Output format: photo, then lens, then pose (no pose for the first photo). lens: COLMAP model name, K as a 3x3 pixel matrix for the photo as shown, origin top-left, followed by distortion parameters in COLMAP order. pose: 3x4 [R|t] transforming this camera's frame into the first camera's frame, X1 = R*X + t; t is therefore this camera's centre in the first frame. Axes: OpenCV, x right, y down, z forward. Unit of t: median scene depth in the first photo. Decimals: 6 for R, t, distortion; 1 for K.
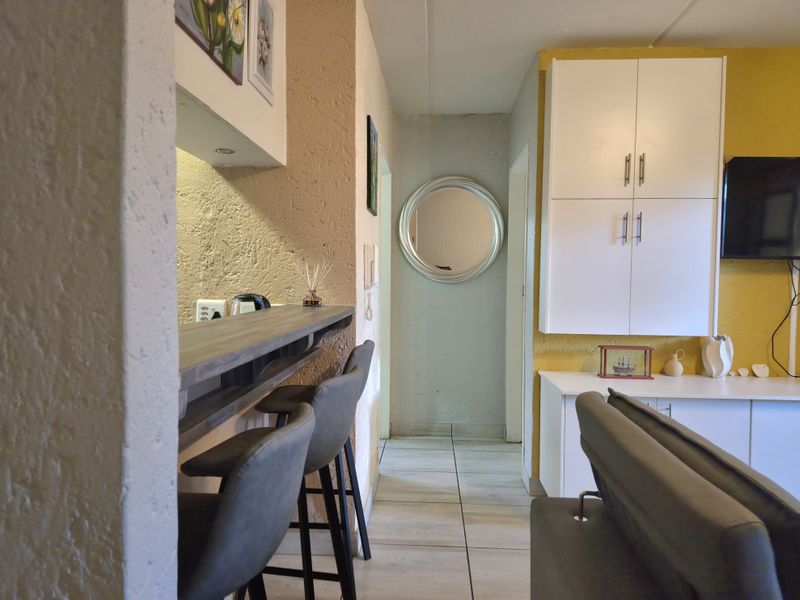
lens RADIAL K [[570.6, 0, 400.0], [0, 570.6, 300.0], [0, 0, 1]] dist [0.043800, -0.042489]
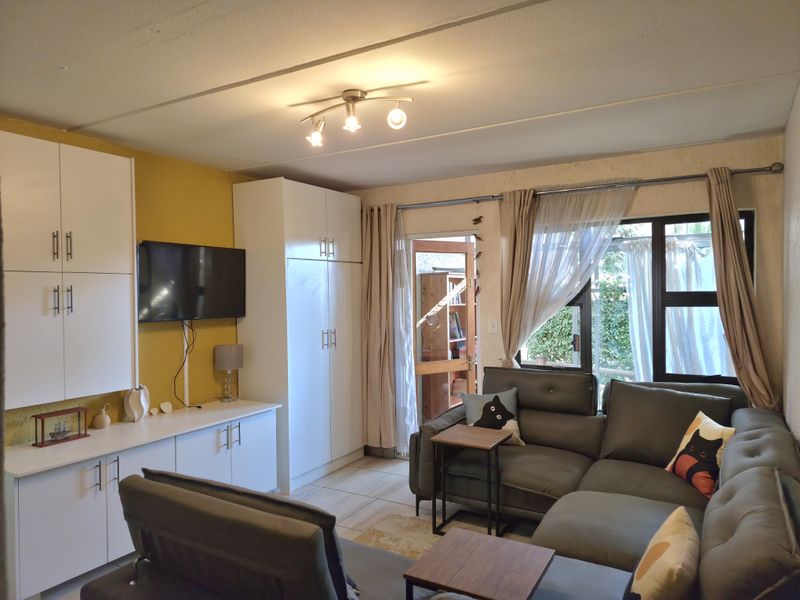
lens RADIAL K [[554.5, 0, 404.1], [0, 554.5, 298.7], [0, 0, 1]] dist [0.114663, -0.130248]
pose [[0.462766, -0.026832, 0.886074, -0.232715], [0.049741, 0.998753, 0.004267, -0.098246], [-0.885084, 0.042100, 0.463523, -0.049023]]
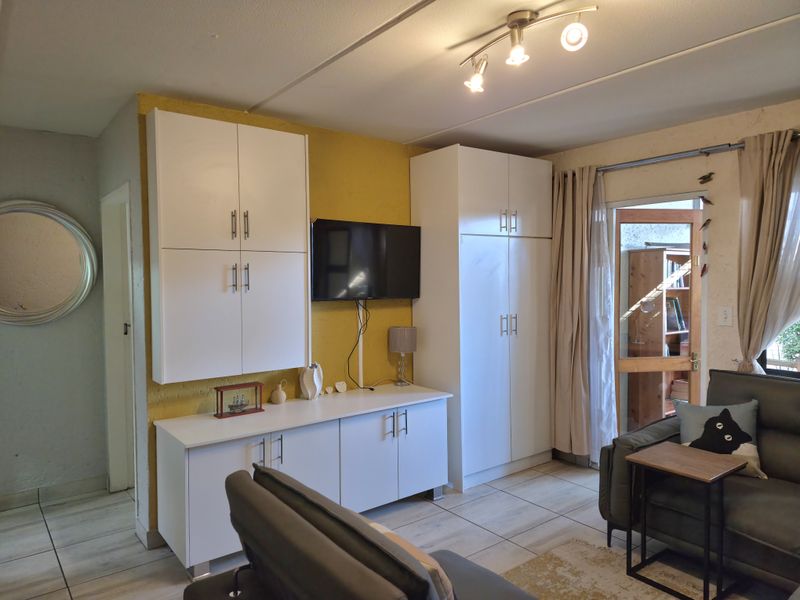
lens RADIAL K [[554.5, 0, 404.1], [0, 554.5, 298.7], [0, 0, 1]] dist [0.114663, -0.130248]
pose [[0.755977, -0.040584, 0.653339, -0.060096], [0.039246, 0.999091, 0.016650, -0.088237], [-0.653421, 0.013053, 0.756882, -0.015505]]
